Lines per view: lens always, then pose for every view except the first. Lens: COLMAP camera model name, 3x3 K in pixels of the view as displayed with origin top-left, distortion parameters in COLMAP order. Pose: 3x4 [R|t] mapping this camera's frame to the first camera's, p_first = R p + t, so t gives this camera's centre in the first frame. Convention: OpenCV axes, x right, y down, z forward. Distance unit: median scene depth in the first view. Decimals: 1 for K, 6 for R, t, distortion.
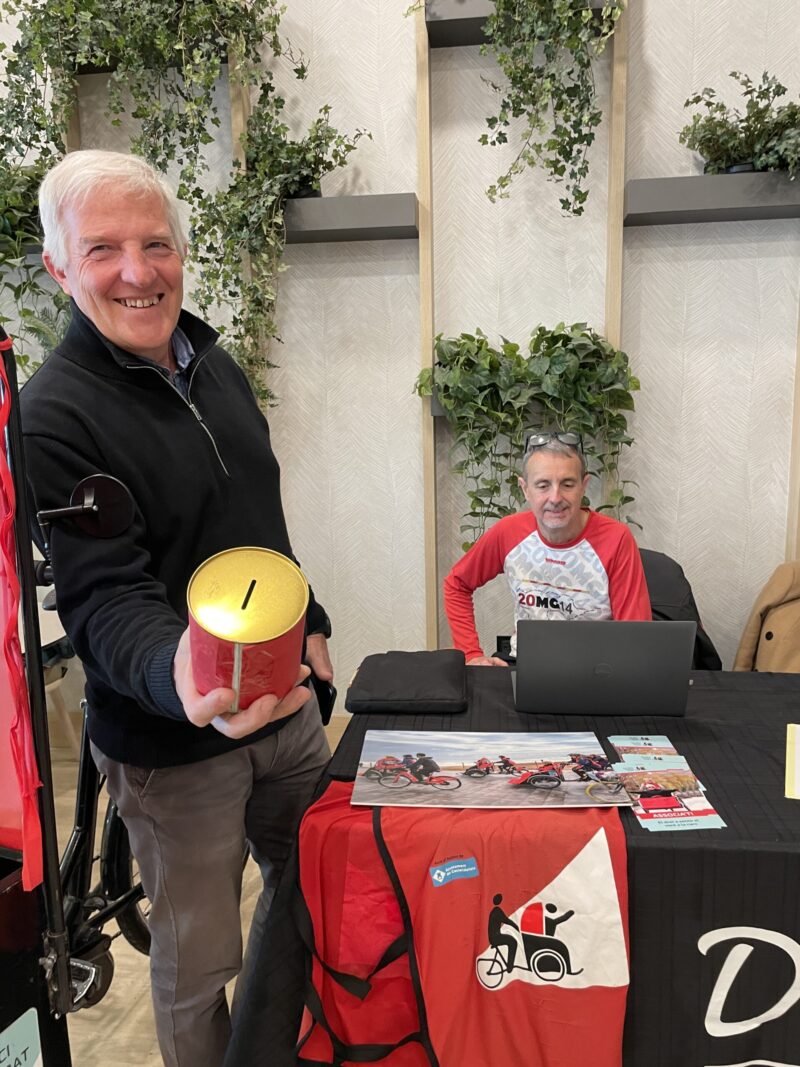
lens RADIAL K [[818.0, 0, 400.0], [0, 818.0, 533.5], [0, 0, 1]] dist [0.097154, -0.129274]
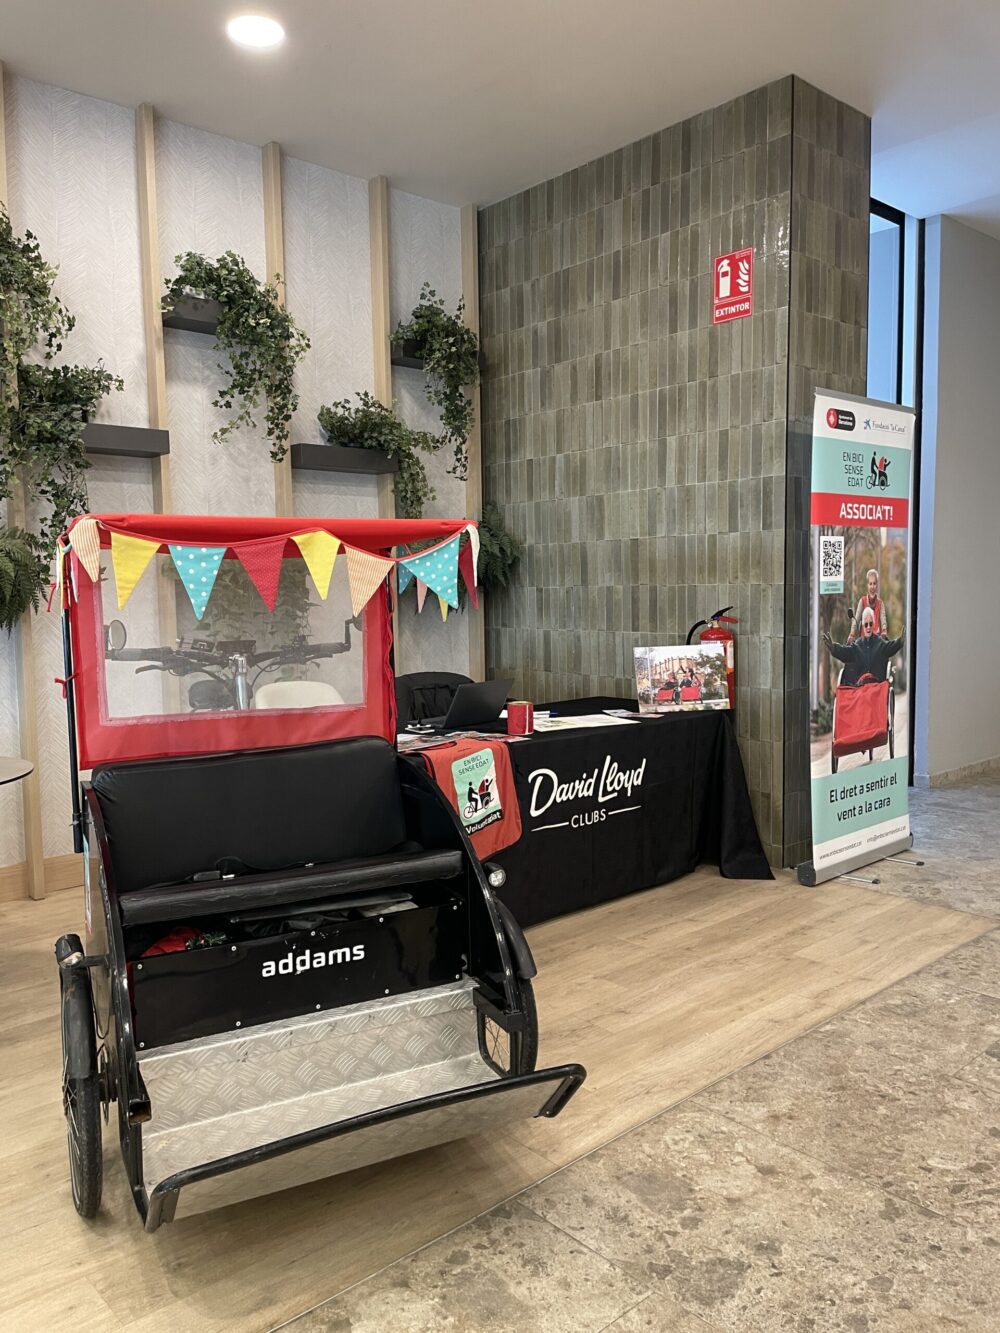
lens RADIAL K [[1021.9, 0, 500.0], [0, 1021.9, 666.5], [0, 0, 1]] dist [0.097154, -0.129274]
pose [[0.659897, -0.049524, 0.749722, -0.926529], [0.116665, 0.992477, -0.037127, 0.106739], [-0.742243, 0.111966, 0.660710, -0.502662]]
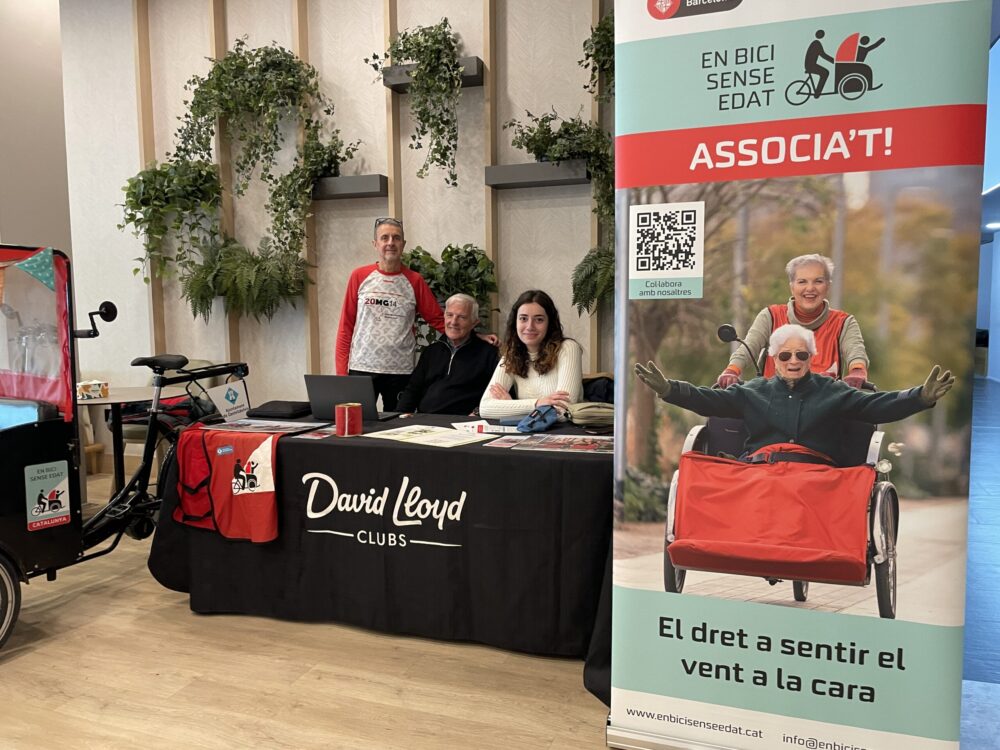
lens RADIAL K [[766.7, 0, 498.5], [0, 766.7, 382.4], [0, 0, 1]] dist [0.097154, -0.129274]
pose [[0.973030, 0.037408, -0.227625, 0.680727], [-0.049019, 0.997758, -0.045567, 0.114951], [0.225410, 0.055496, 0.972682, -0.582130]]
